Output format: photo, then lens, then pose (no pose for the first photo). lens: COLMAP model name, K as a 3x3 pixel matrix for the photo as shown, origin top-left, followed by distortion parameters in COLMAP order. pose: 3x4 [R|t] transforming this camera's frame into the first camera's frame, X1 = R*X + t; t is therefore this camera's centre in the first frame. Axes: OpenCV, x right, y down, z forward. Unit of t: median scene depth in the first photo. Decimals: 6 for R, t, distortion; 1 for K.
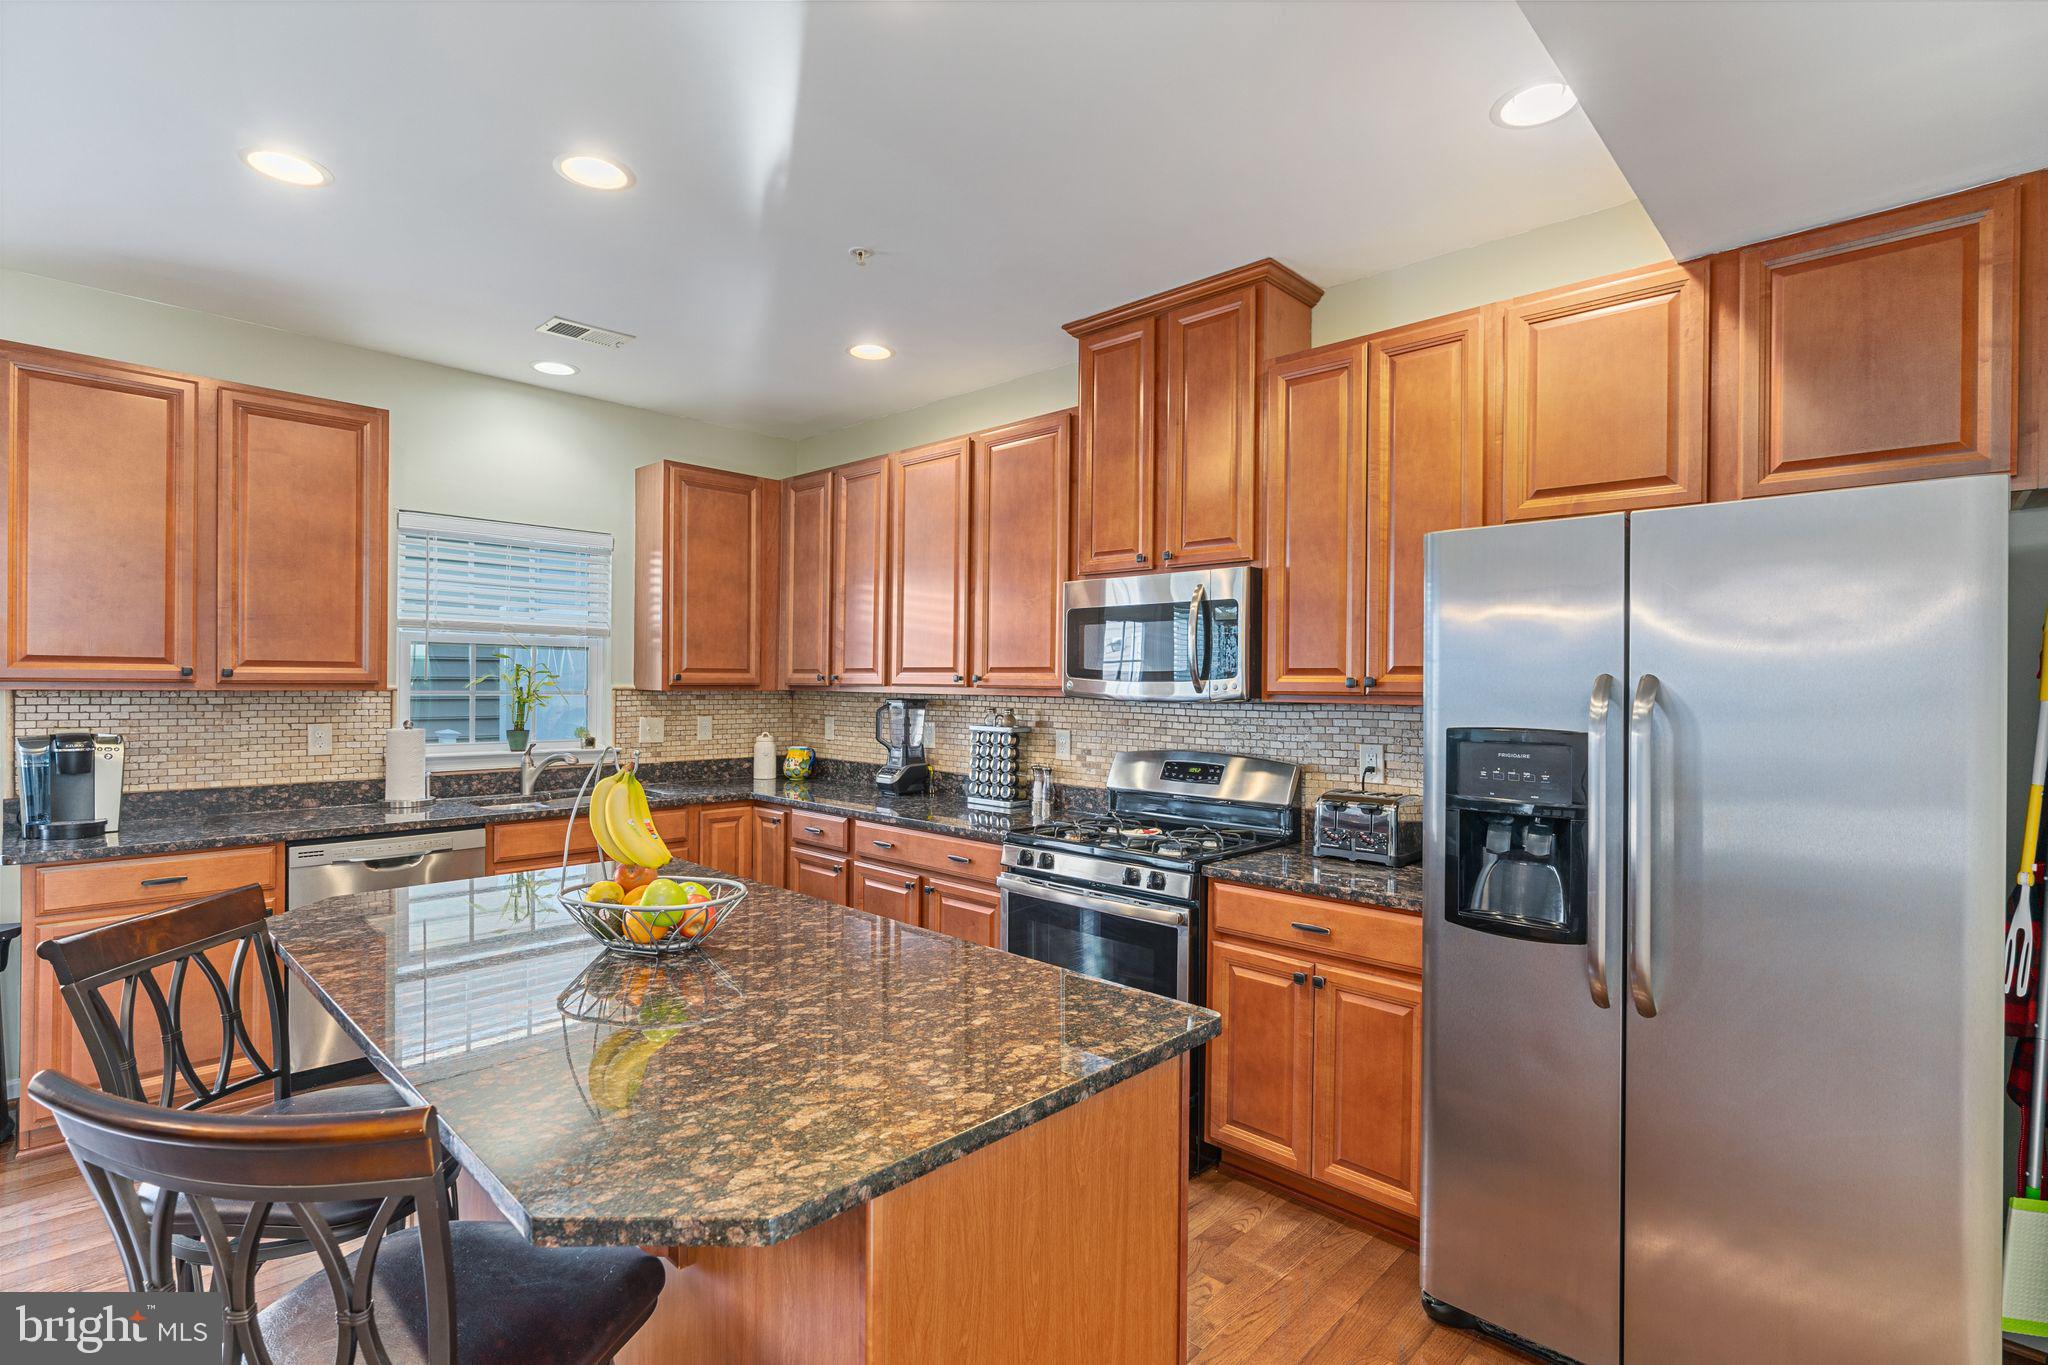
lens RADIAL K [[968.8, 0, 1019.1], [0, 968.8, 685.9], [0, 0, 1]] dist [0.000272, 0.000400]
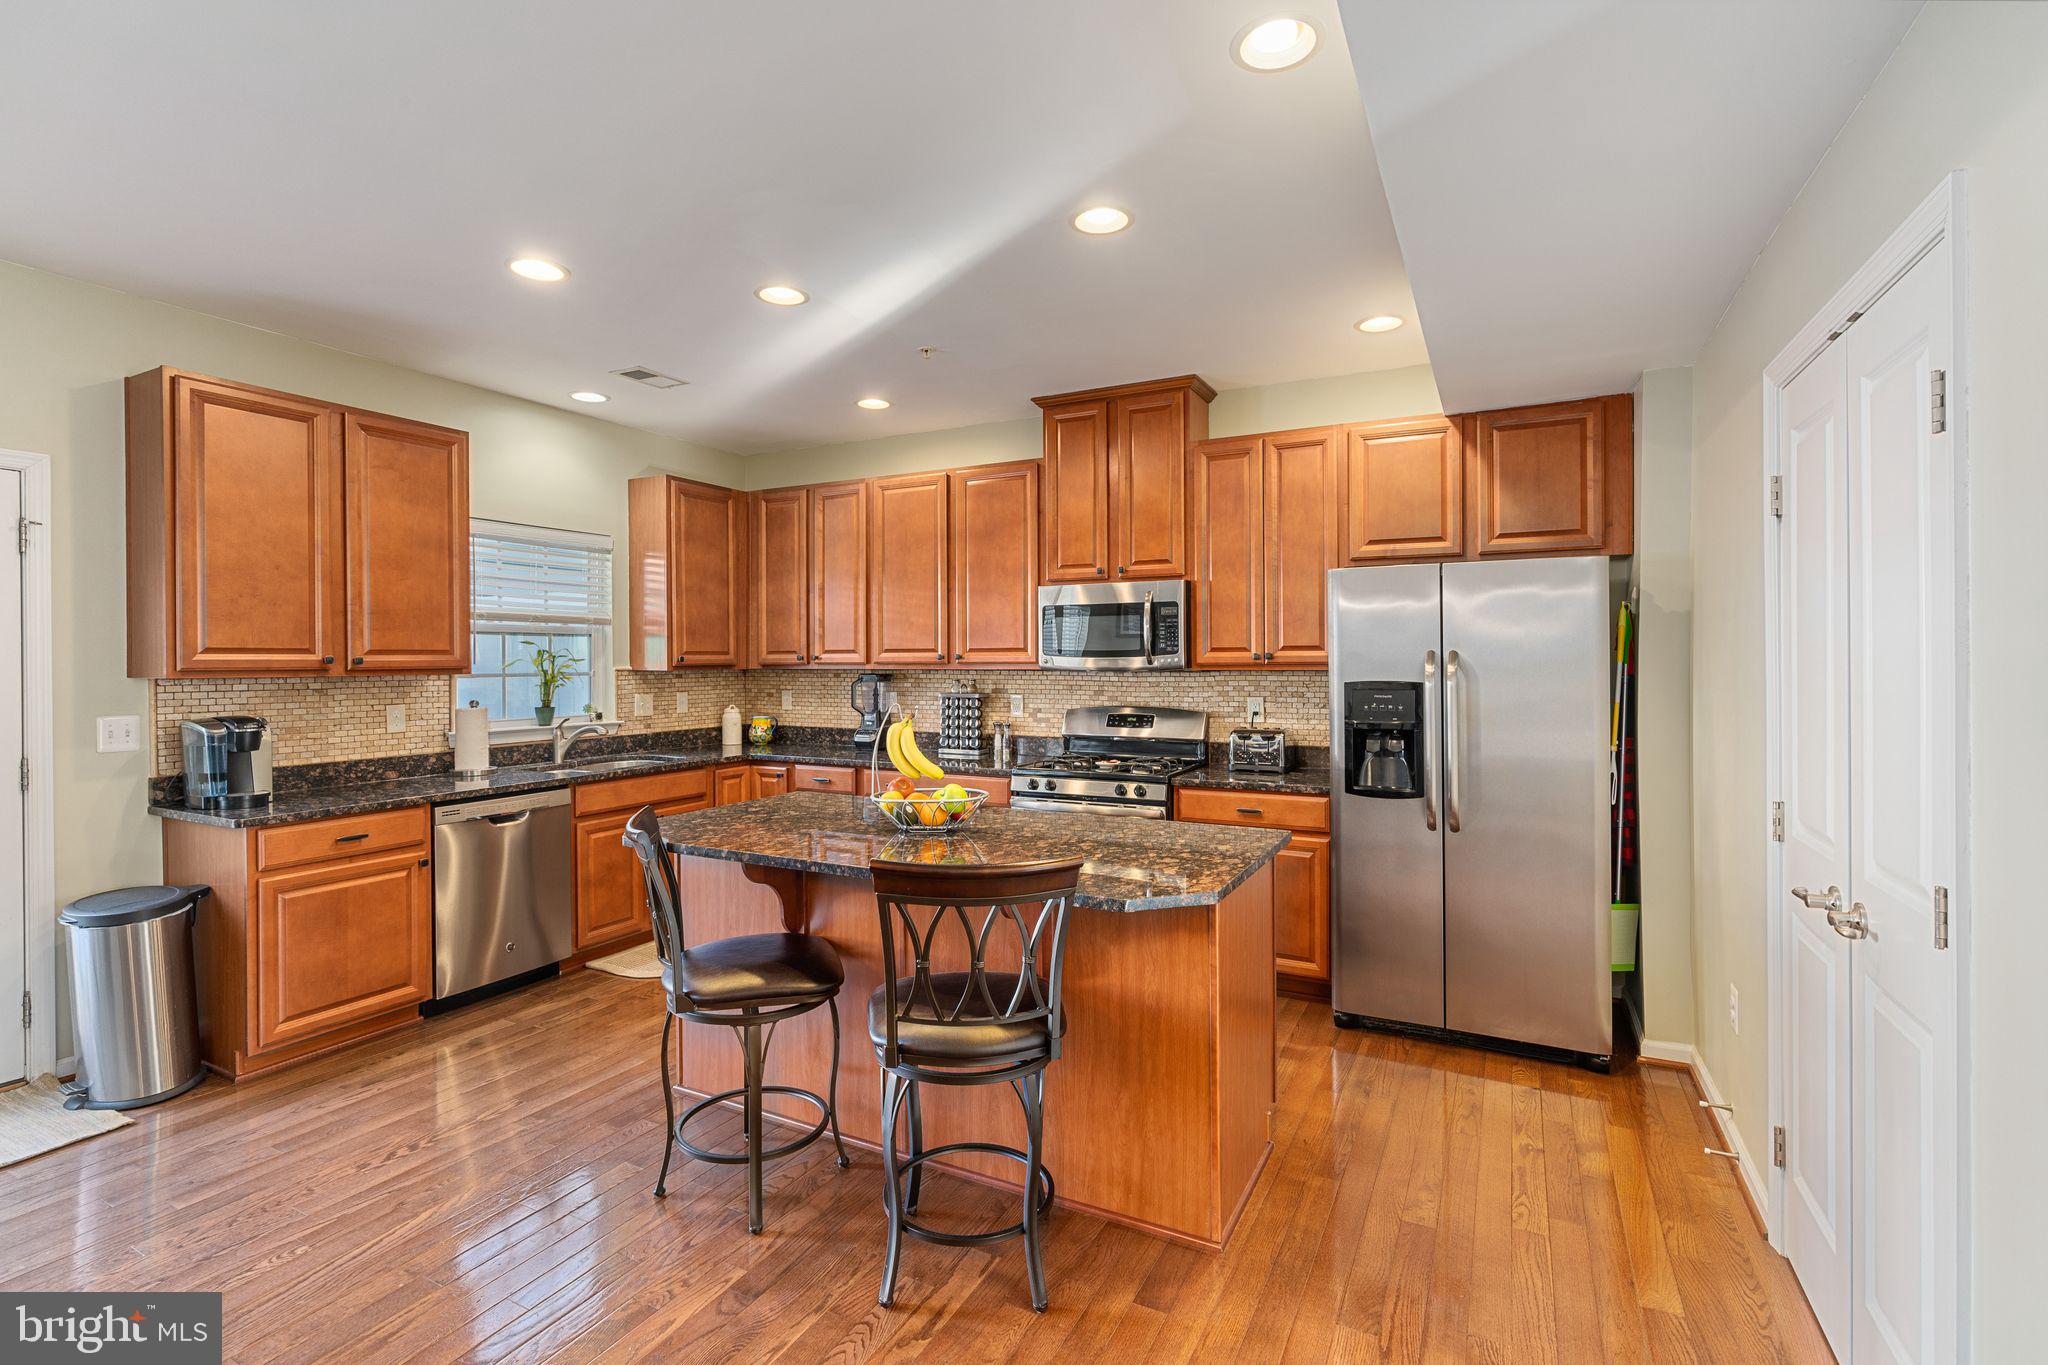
lens RADIAL K [[939.5, 0, 1016.9], [0, 939.5, 658.4], [0, 0, 1]] dist [-0.002228, 0.000148]
pose [[0.960812, -0.014018, 0.276845, -0.352524], [0.014738, 0.999891, -0.000518, -0.004052], [-0.276808, 0.004578, 0.960914, -0.272604]]
